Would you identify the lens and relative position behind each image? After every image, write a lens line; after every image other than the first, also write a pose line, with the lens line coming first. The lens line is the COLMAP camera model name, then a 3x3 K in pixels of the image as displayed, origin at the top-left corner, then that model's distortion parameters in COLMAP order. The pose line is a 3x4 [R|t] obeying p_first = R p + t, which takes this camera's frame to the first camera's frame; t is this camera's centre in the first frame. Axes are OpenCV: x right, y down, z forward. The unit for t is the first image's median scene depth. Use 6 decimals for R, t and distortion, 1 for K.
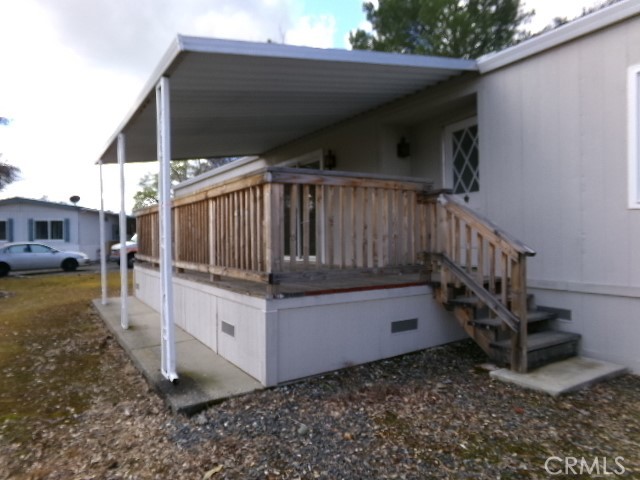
lens RADIAL K [[440.5, 0, 317.8], [0, 440.5, 244.3], [0, 0, 1]] dist [-0.031838, 0.044907]
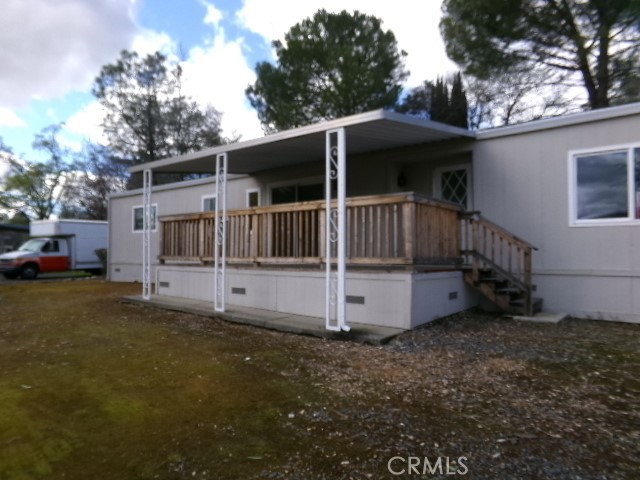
lens RADIAL K [[440.5, 0, 317.8], [0, 440.5, 244.3], [0, 0, 1]] dist [-0.031838, 0.044907]
pose [[0.942678, 0.025345, 0.332741, -0.802131], [-0.010627, 0.998886, -0.045980, 0.078972], [-0.333536, 0.039808, 0.941897, -0.333416]]
